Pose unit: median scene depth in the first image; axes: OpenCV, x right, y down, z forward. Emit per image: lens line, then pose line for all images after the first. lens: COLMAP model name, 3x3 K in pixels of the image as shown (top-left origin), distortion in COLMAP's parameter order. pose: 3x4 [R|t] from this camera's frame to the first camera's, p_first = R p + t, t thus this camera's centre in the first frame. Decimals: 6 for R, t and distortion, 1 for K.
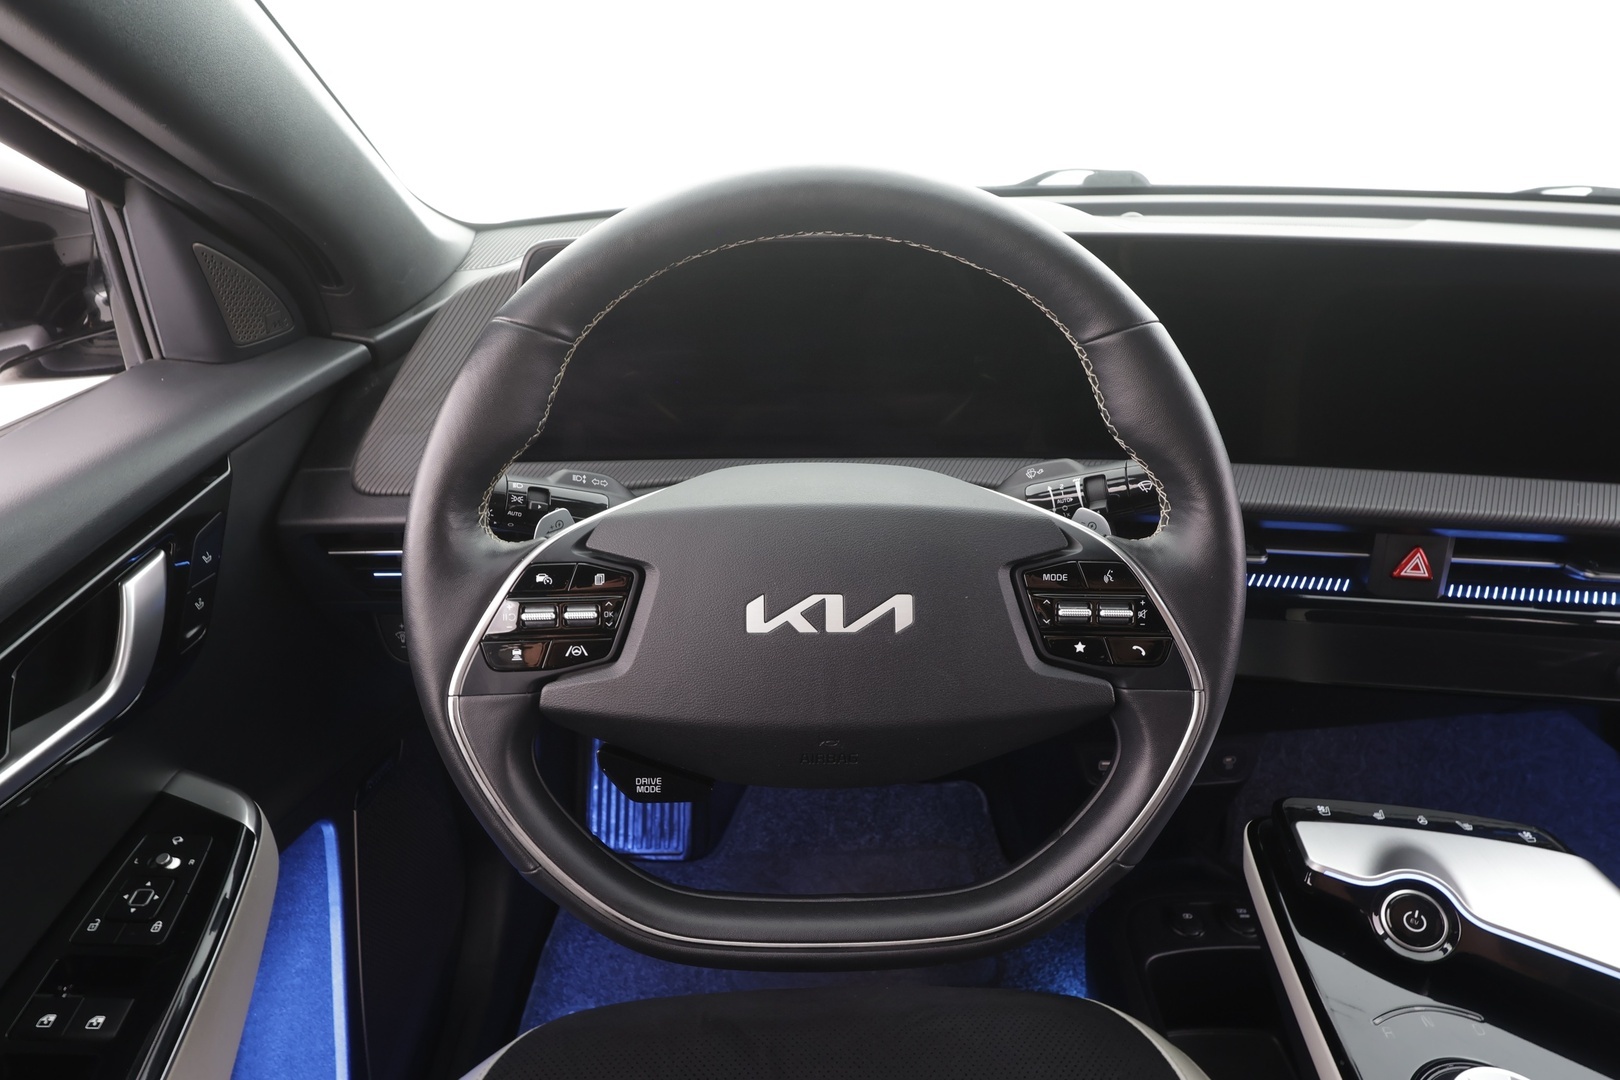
lens RADIAL K [[901.1, 0, 810.0], [0, 901.1, 540.0], [0, 0, 1]] dist [0.002383, -0.000217]
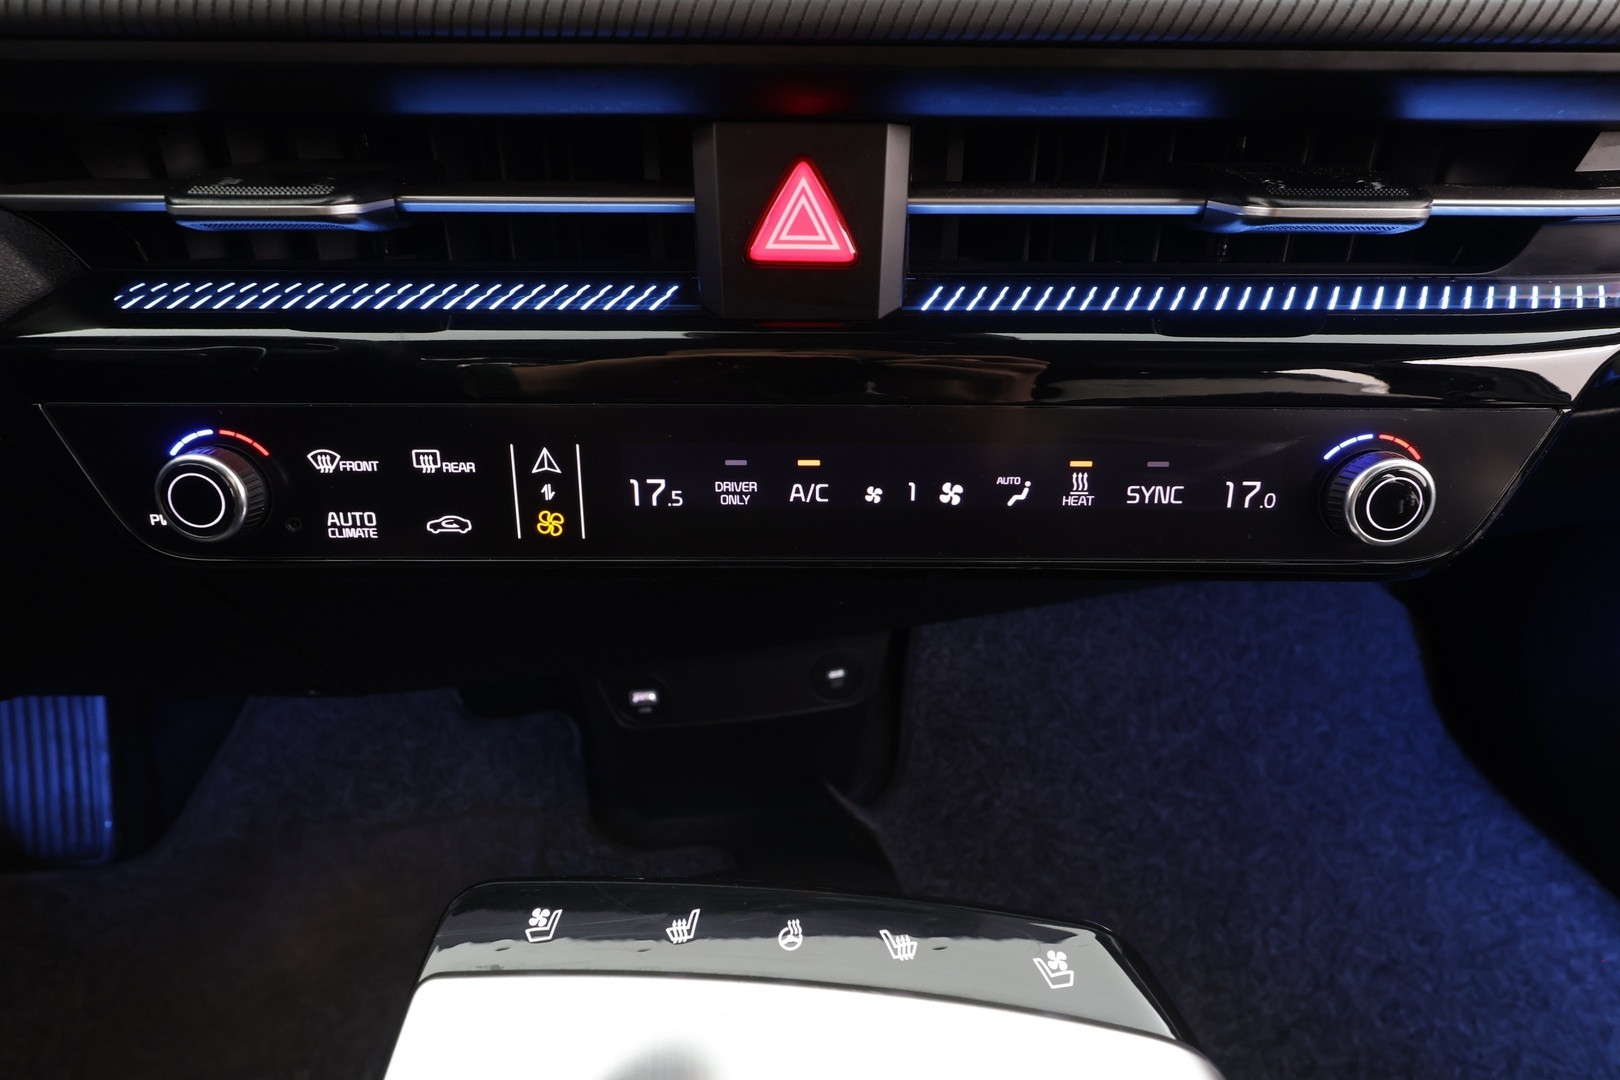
lens RADIAL K [[866.3, 0, 810.0], [0, 866.3, 540.0], [0, 0, 1]] dist [0.001010, -0.000486]
pose [[0.993532, -0.060897, 0.095841, 0.708566], [0.047641, 0.989702, 0.134982, 0.118040], [-0.103074, -0.129543, 0.986202, 0.731357]]
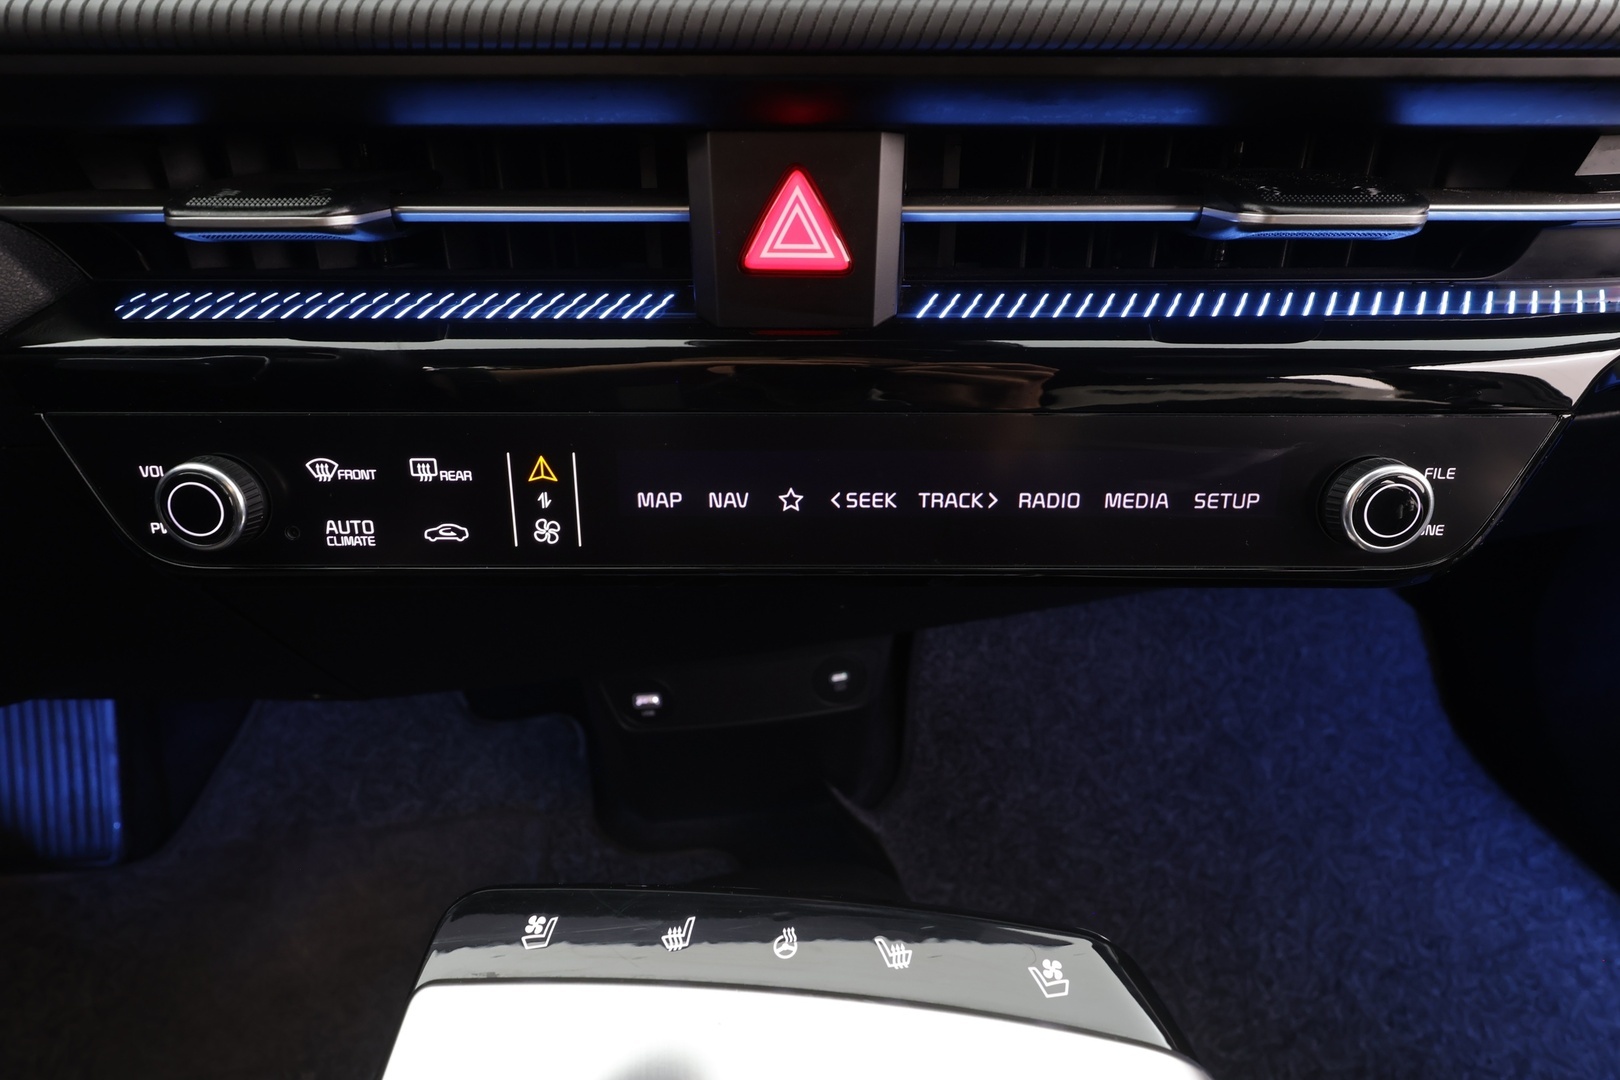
lens RADIAL K [[866.3, 0, 810.0], [0, 866.3, 540.0], [0, 0, 1]] dist [0.001010, -0.000486]
pose [[0.994173, -0.062357, 0.087925, 0.713861], [0.050251, 0.989742, 0.133738, 0.115157], [-0.095362, -0.128540, 0.987109, 0.730846]]
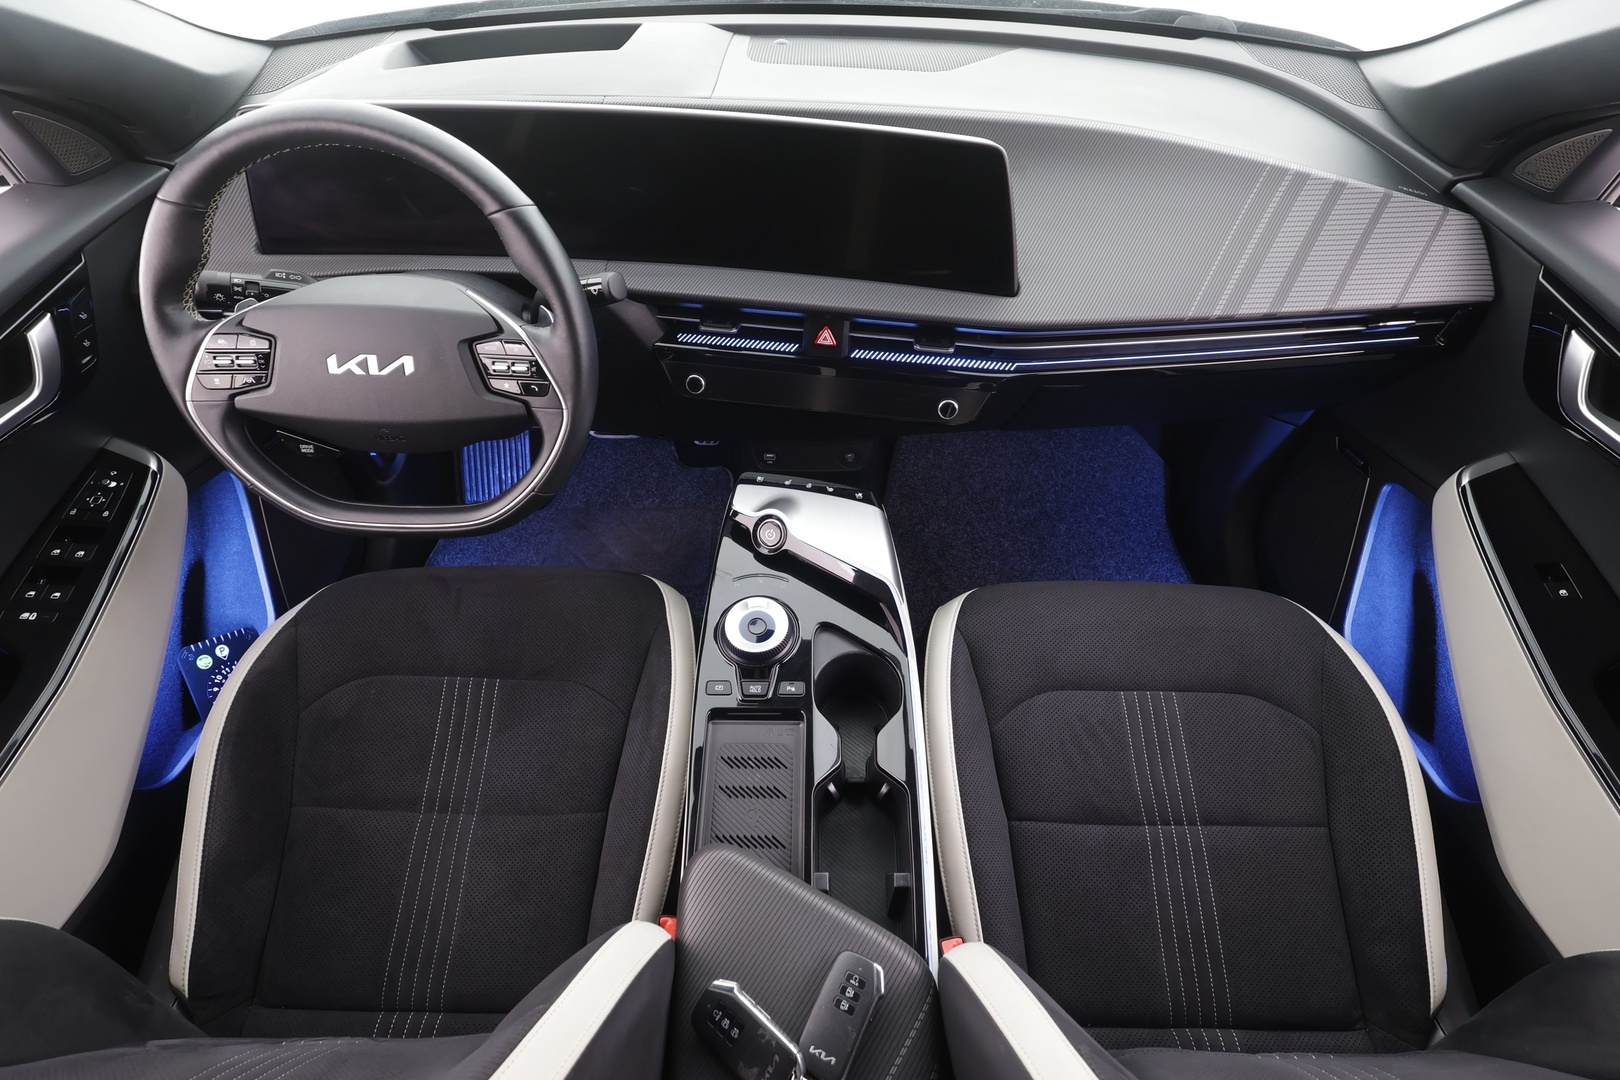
lens RADIAL K [[775.1, 0, 805.5], [0, 775.1, 551.2], [0, 0, 1]] dist [0.000939, 0.001280]
pose [[0.999368, 0.032843, -0.013618, 0.744613], [-0.025963, 0.935803, 0.351565, -0.115919], [0.024291, -0.350989, 0.936064, -0.517297]]
